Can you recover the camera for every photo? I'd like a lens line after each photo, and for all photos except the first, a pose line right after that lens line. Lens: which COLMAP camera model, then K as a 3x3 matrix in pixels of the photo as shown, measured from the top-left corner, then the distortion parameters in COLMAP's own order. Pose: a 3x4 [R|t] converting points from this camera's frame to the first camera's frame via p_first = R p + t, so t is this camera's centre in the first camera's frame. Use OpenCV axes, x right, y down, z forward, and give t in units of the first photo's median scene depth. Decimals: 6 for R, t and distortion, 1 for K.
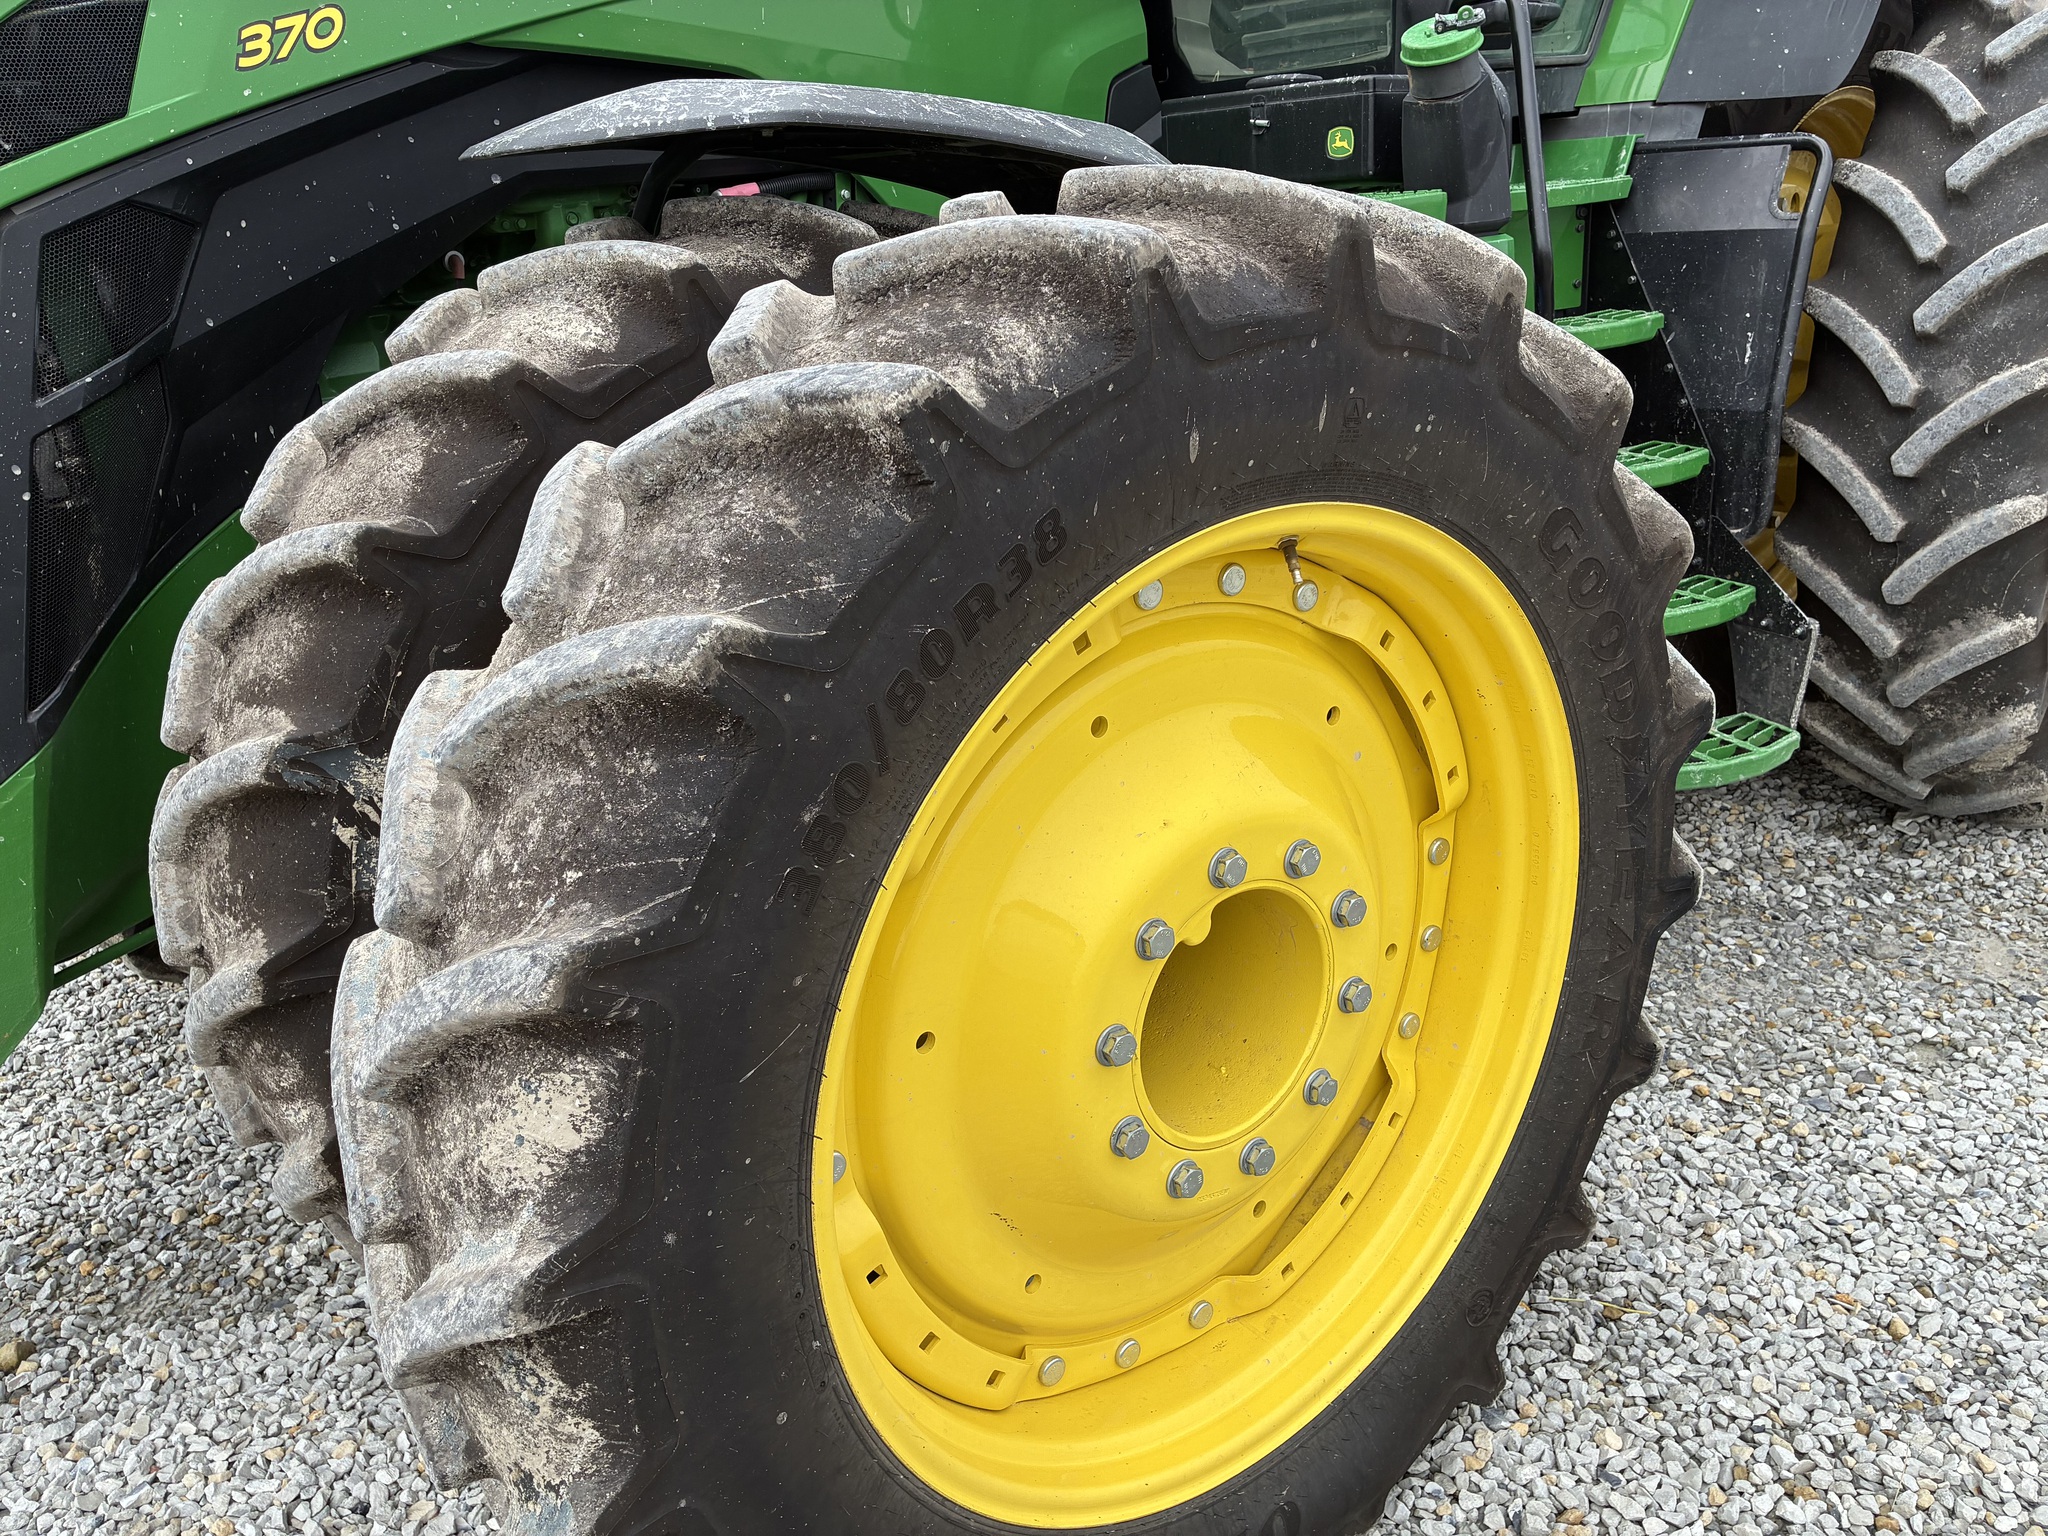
lens RADIAL K [[1553.3, 0, 1015.3], [0, 1553.3, 759.2], [0, 0, 1]] dist [0.053578, -0.076011]
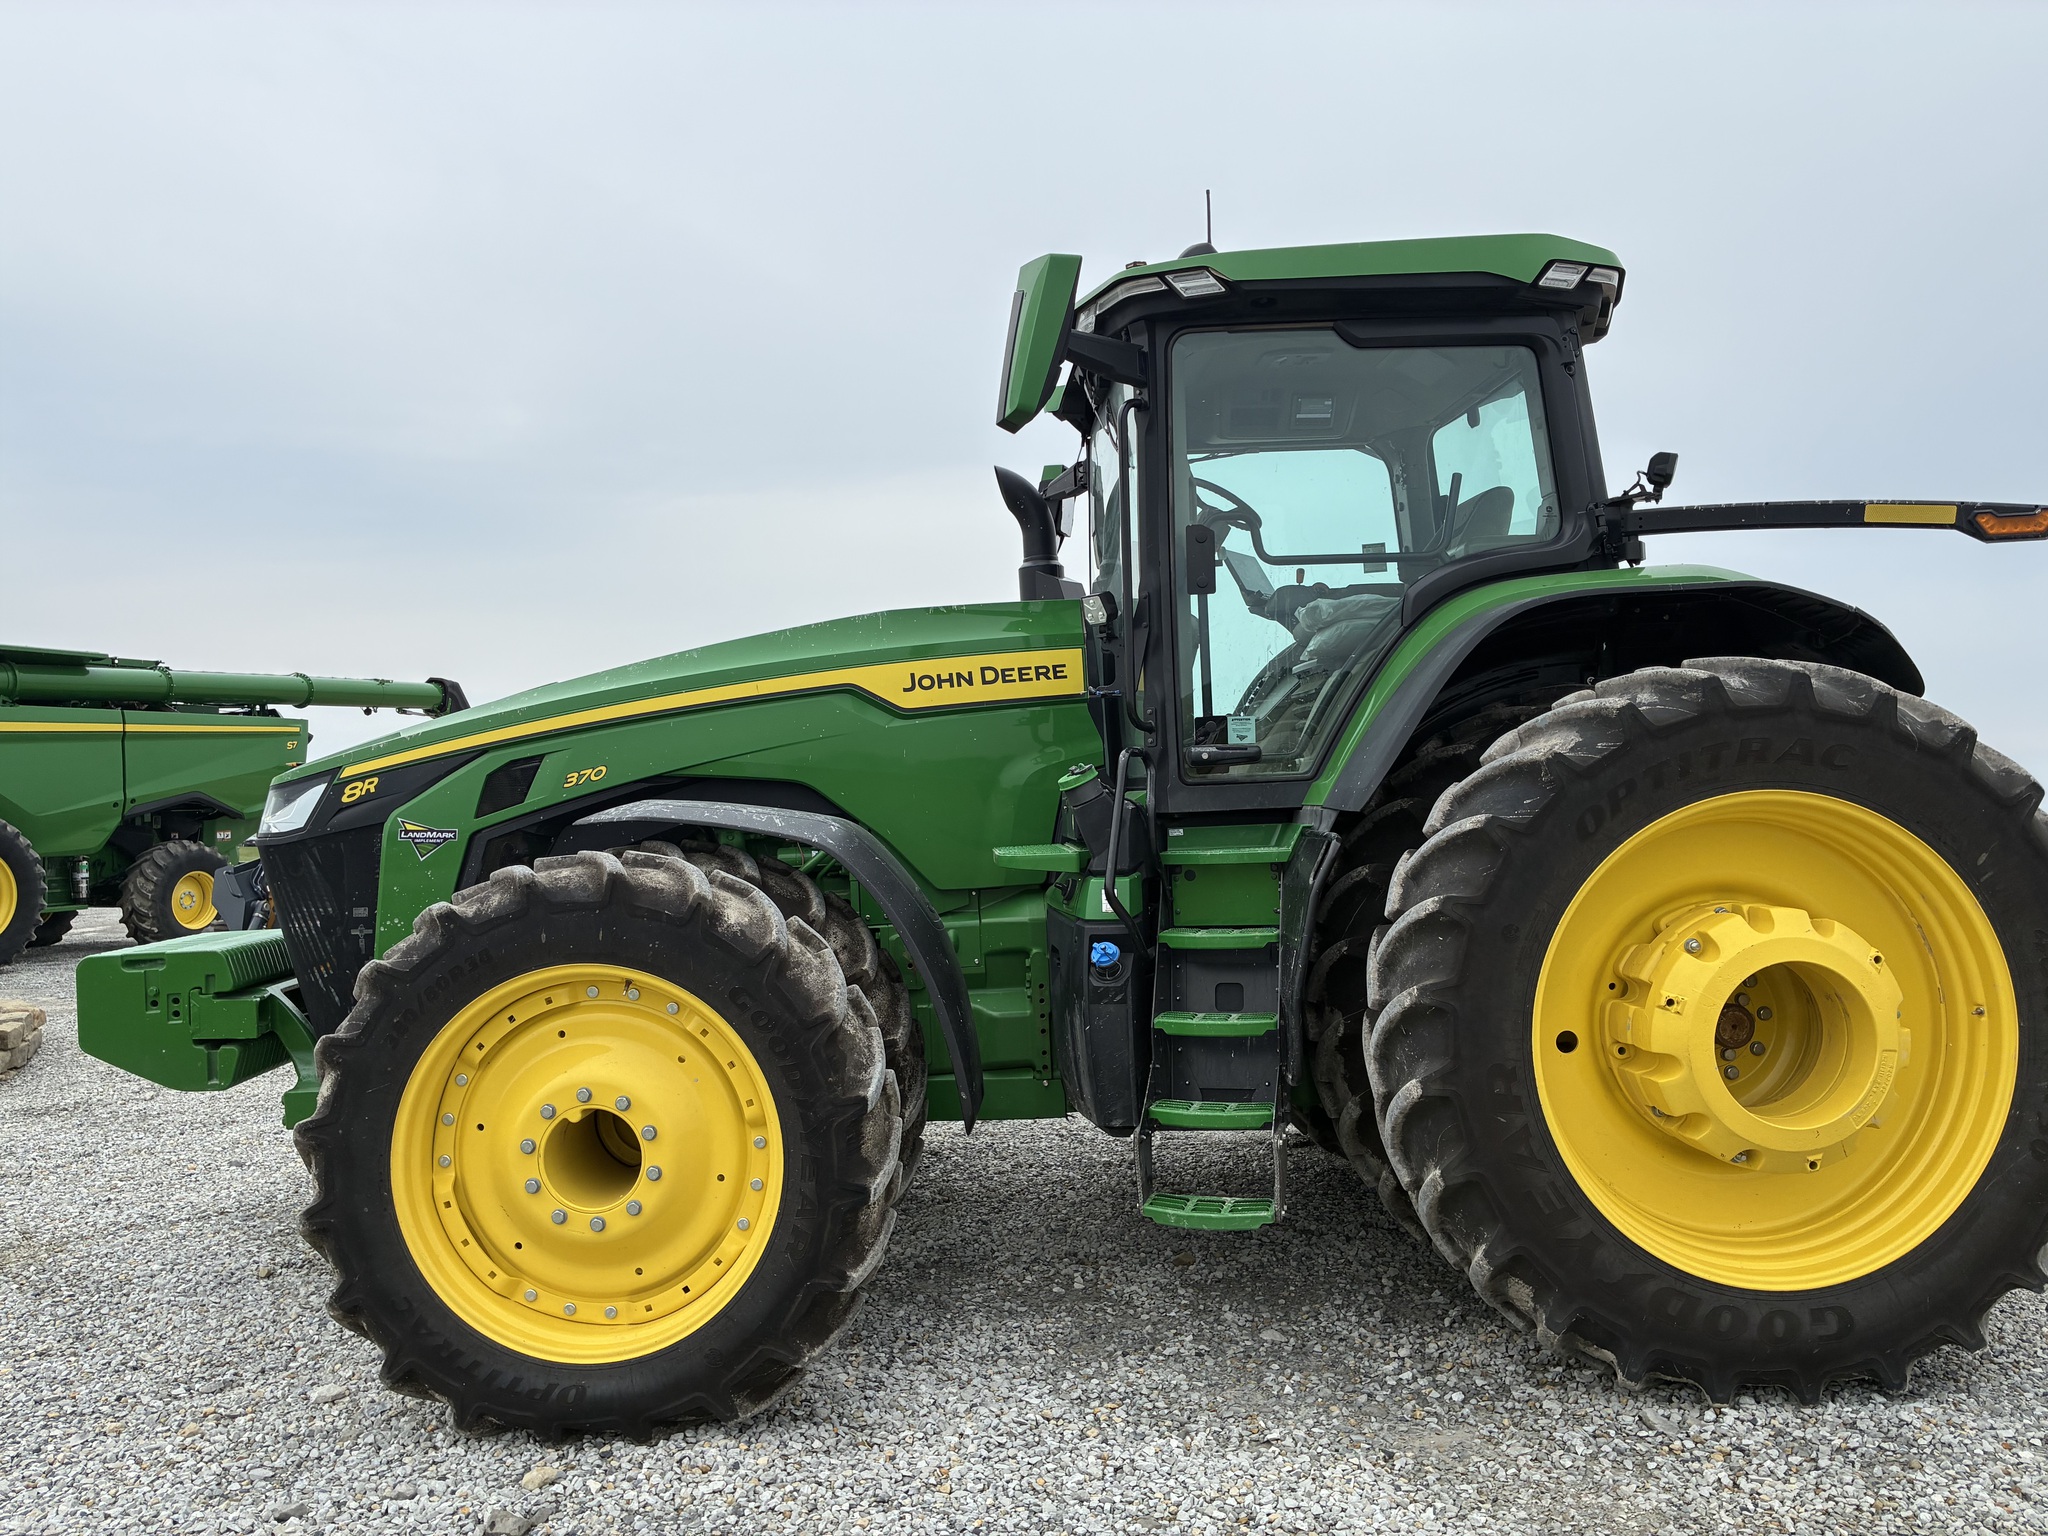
lens RADIAL K [[1565.7, 0, 1009.8], [0, 1565.7, 763.6], [0, 0, 1]] dist [0.012752, -0.000197]
pose [[0.762146, 0.037500, -0.646318, 1.649841], [-0.246719, 0.939810, -0.236406, -0.006968], [0.598551, 0.339634, 0.725524, -0.499545]]
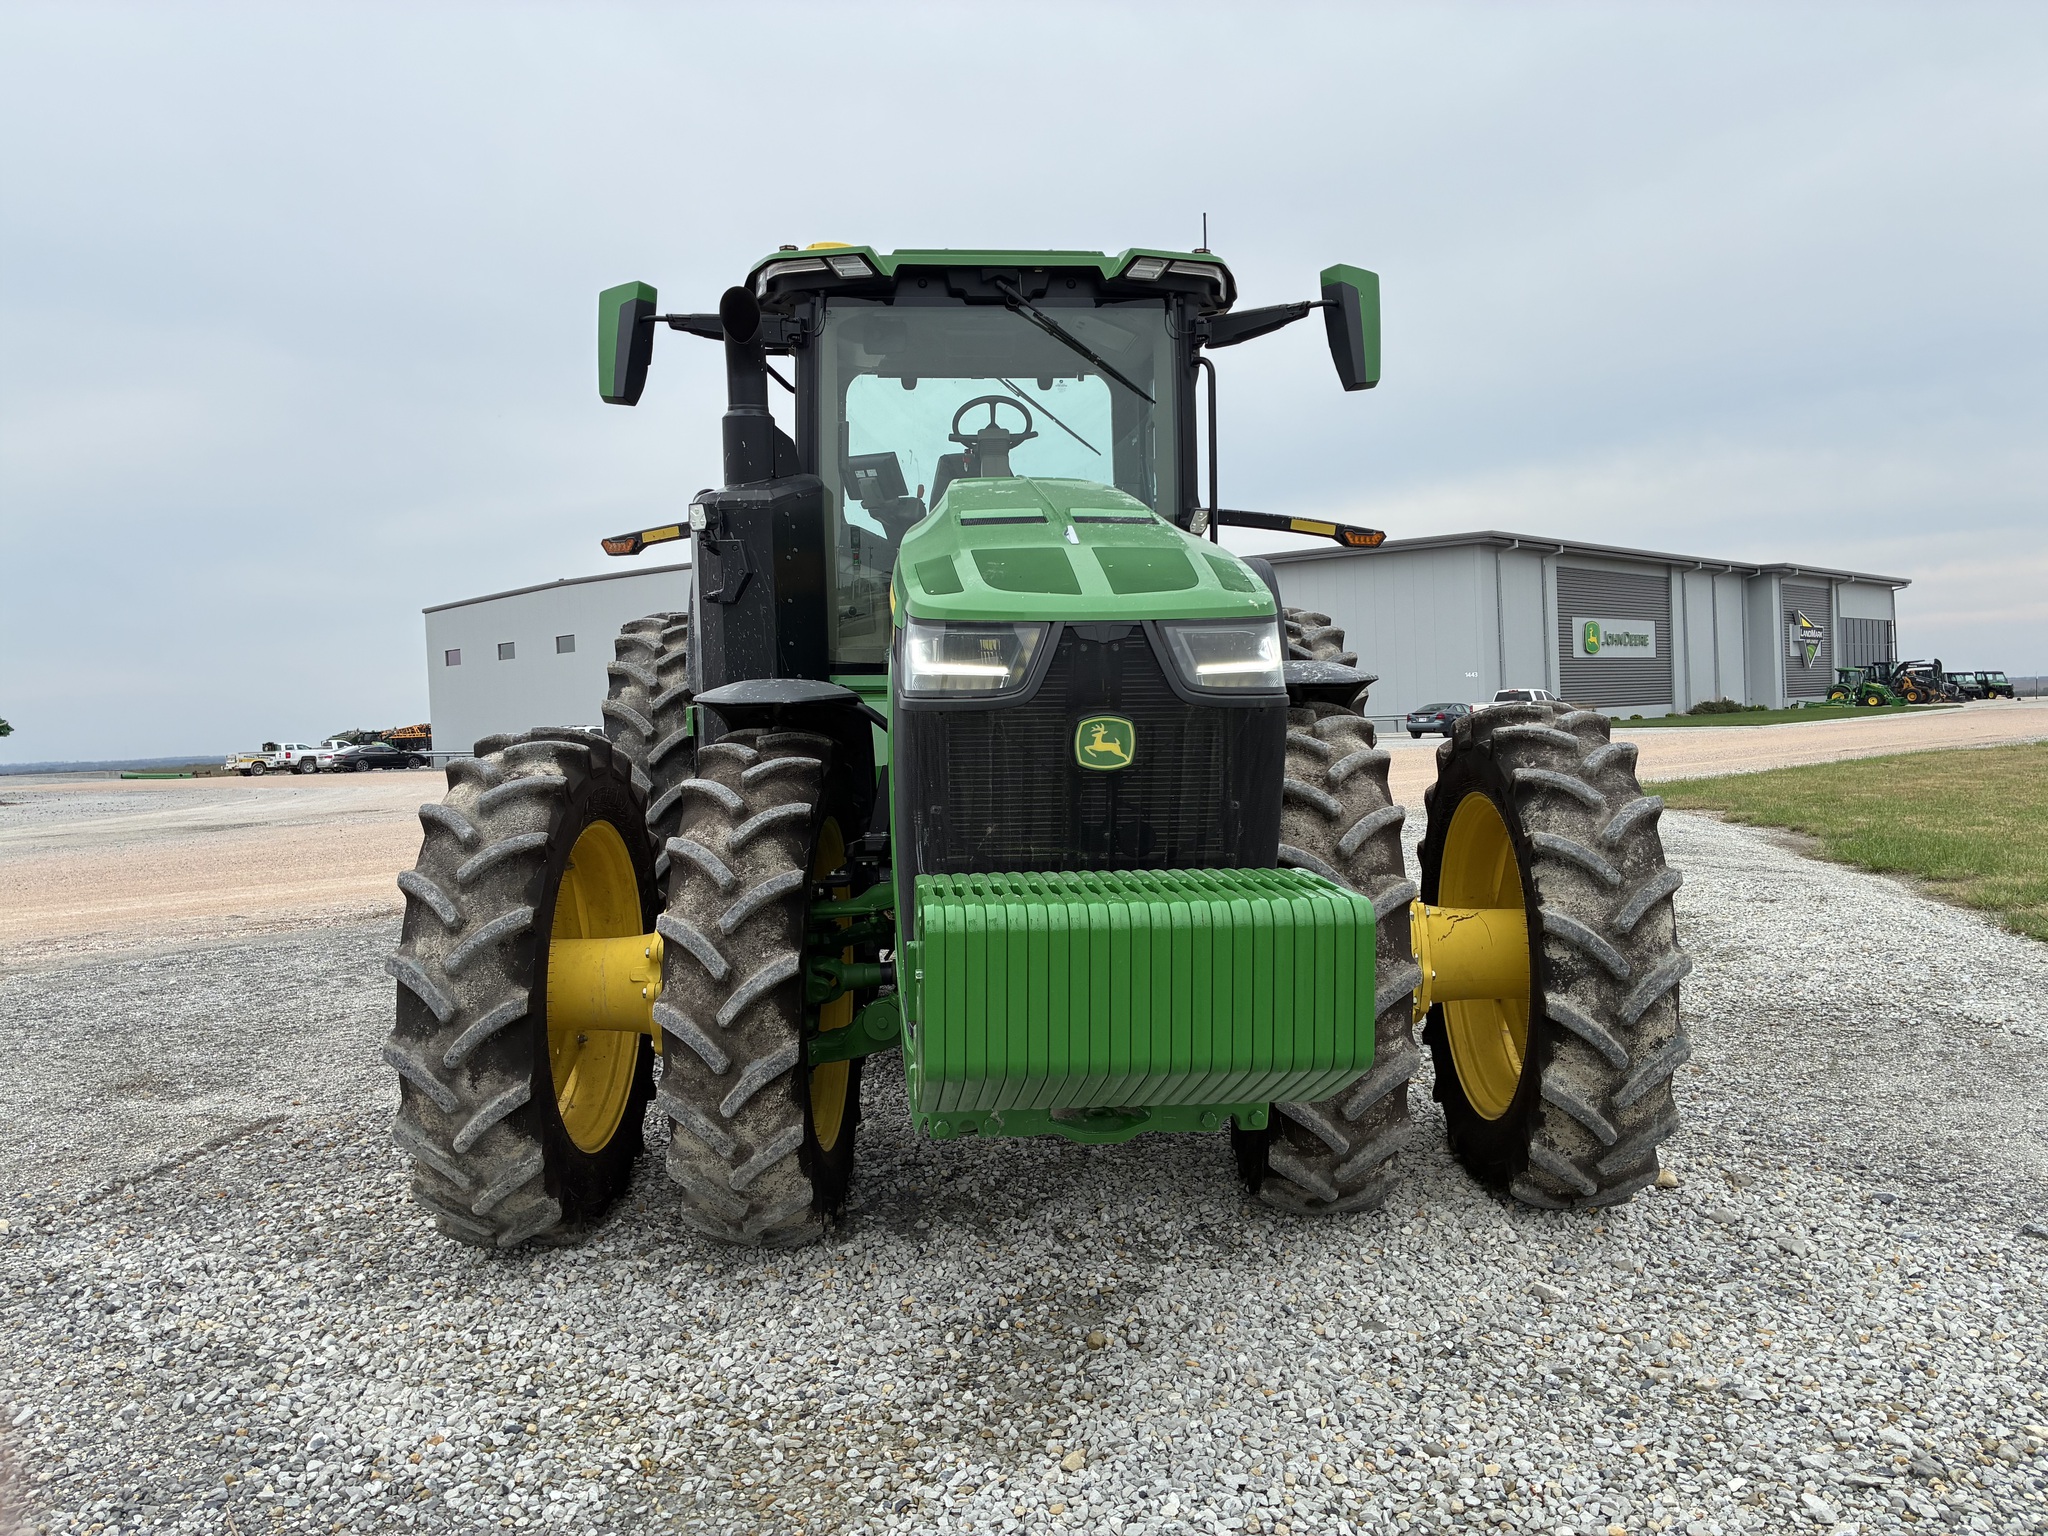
lens RADIAL K [[1534.7, 0, 1024.0], [0, 1534.7, 768.0], [0, 0, 1]] dist [0.029918, 0.004357]
pose [[0.621178, 0.016702, 0.783491, -2.104177], [0.243107, 0.946343, -0.212917, 0.146210], [-0.745008, 0.322732, 0.583788, -0.083298]]
